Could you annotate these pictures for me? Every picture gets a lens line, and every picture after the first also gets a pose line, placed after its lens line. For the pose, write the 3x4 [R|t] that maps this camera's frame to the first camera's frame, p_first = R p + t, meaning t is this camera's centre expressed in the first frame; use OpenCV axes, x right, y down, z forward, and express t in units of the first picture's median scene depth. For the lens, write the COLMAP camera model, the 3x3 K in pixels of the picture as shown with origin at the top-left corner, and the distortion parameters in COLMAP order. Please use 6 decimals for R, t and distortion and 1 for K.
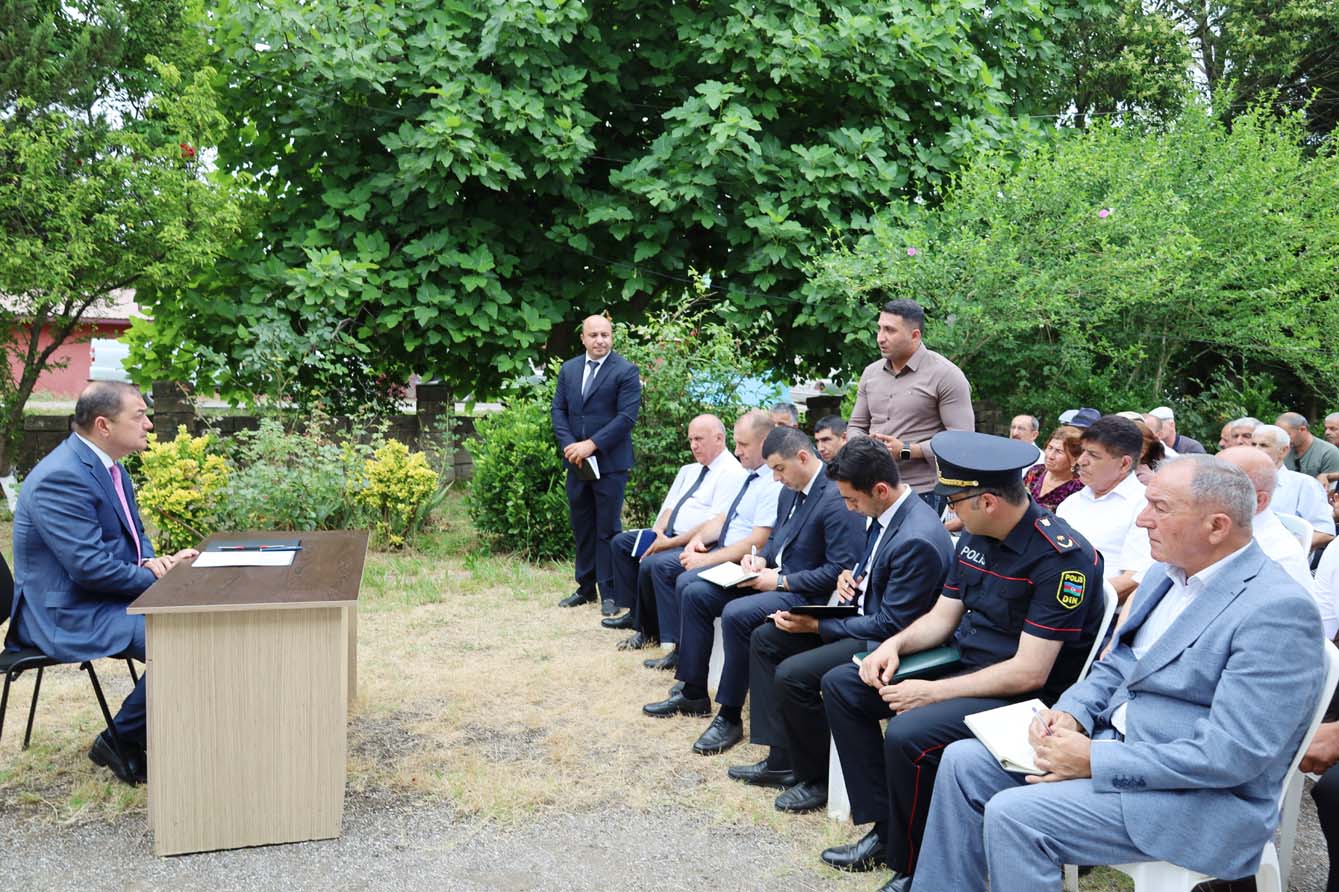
lens RADIAL K [[913.8, 0, 669.5], [0, 913.8, 446.0], [0, 0, 1]] dist [-0.008584, -0.000812]
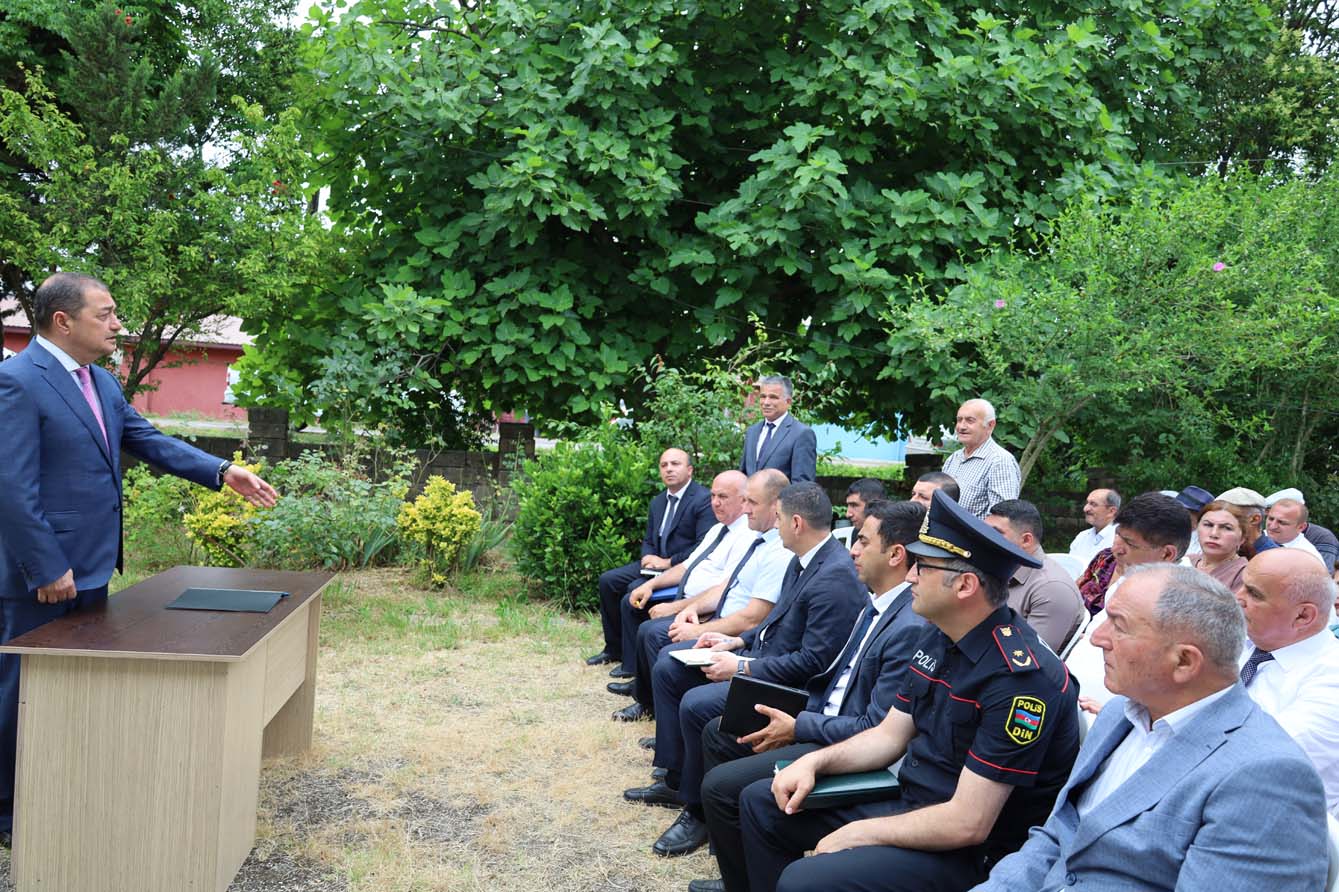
lens RADIAL K [[916.6, 0, 670.1], [0, 916.6, 443.5], [0, 0, 1]] dist [-0.005597, -0.000456]
pose [[0.989083, 0.050062, -0.138597, 0.059684], [-0.057246, 0.997189, -0.048340, -0.006839], [0.135787, 0.055747, 0.989168, 0.039969]]
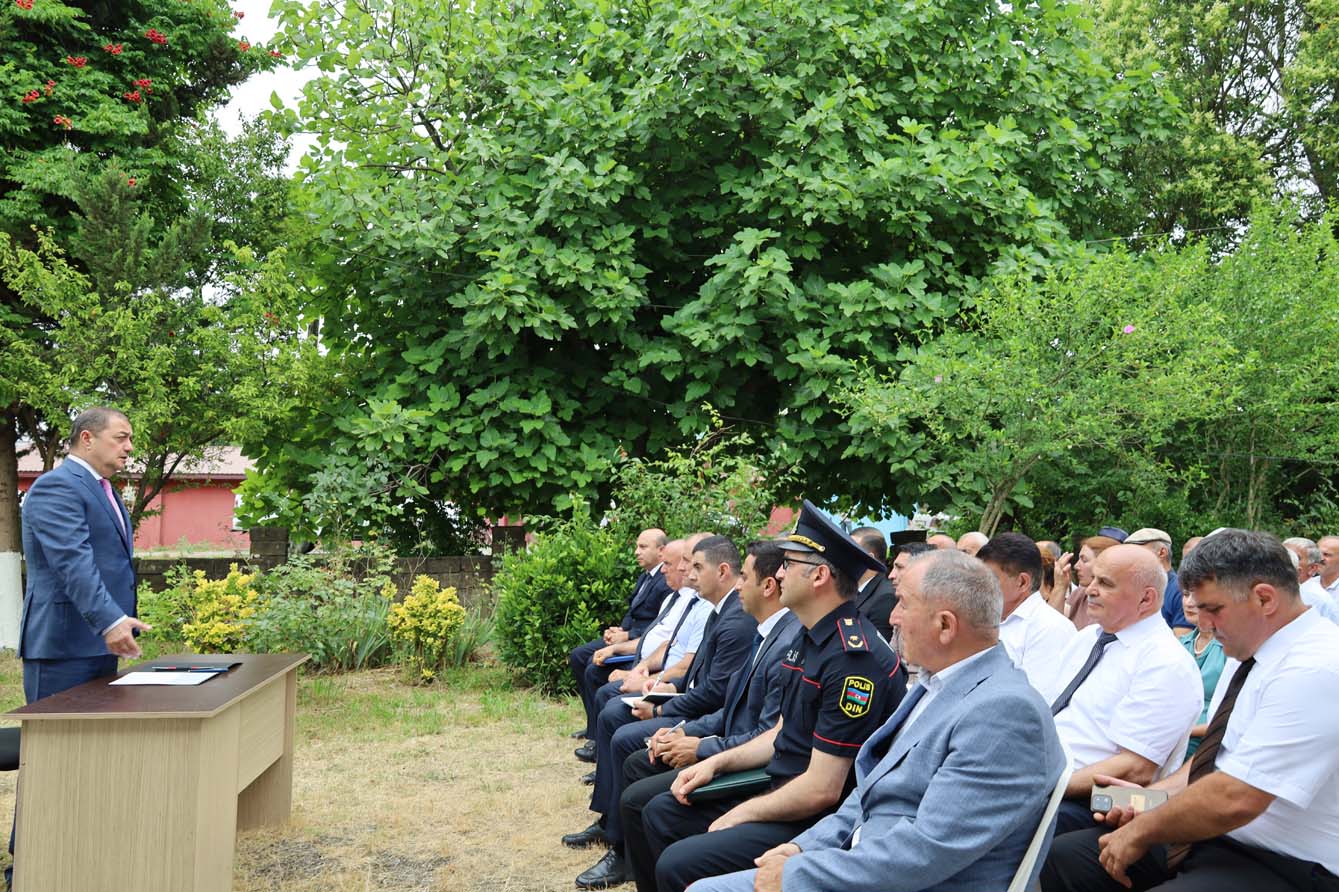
lens RADIAL K [[913.8, 0, 669.5], [0, 913.8, 446.0], [0, 0, 1]] dist [-0.008584, -0.000812]
pose [[0.987918, -0.033135, -0.151396, 0.103971], [0.008898, 0.987393, -0.158039, 0.011250], [0.154724, 0.154782, 0.975758, 0.001948]]
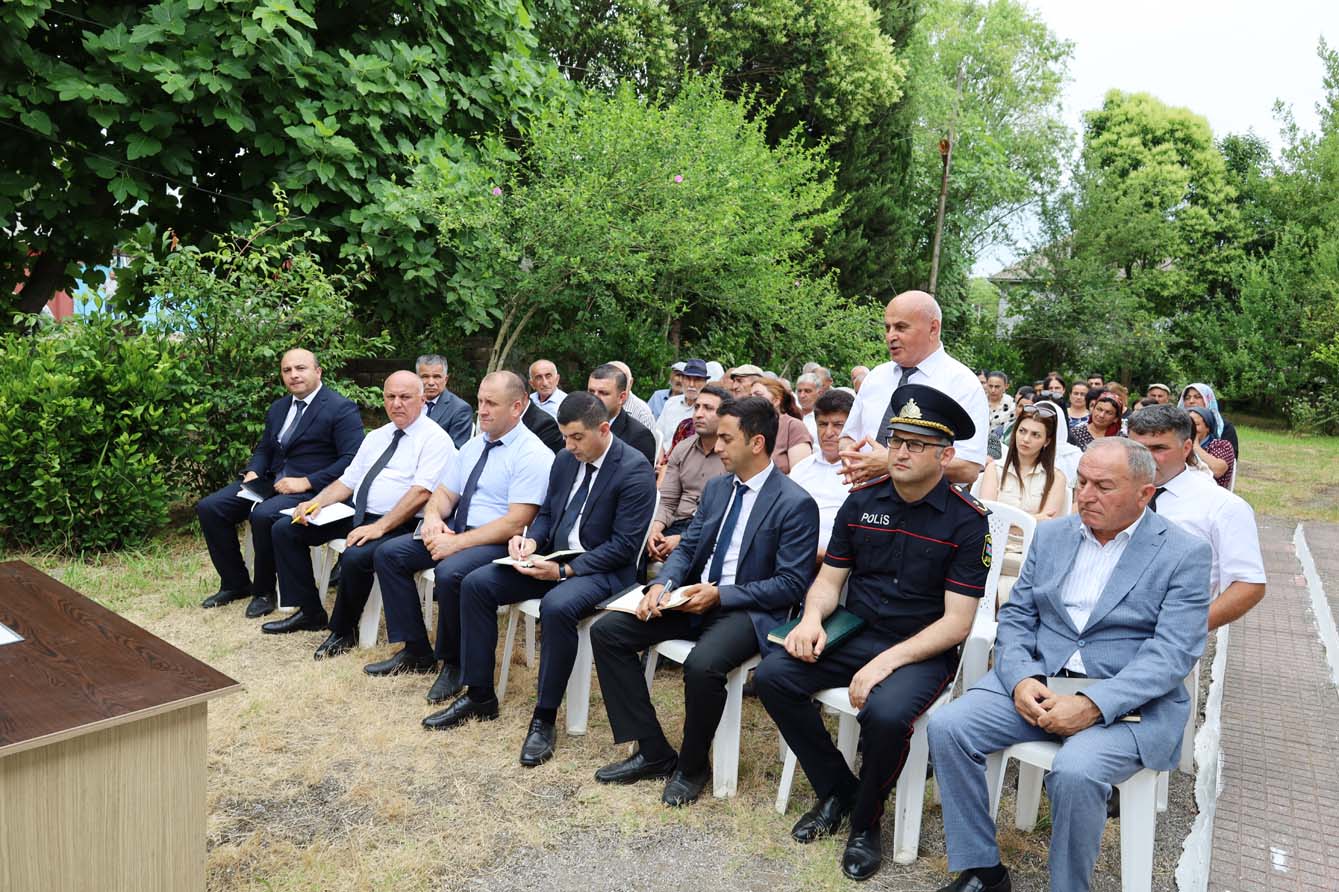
lens RADIAL K [[916.6, 0, 670.1], [0, 916.6, 443.5], [0, 0, 1]] dist [-0.005597, -0.000456]
pose [[0.806336, -0.047053, 0.589583, -0.144357], [0.002226, 0.997065, 0.076528, -0.017605], [-0.591453, -0.060395, 0.804074, 0.081358]]
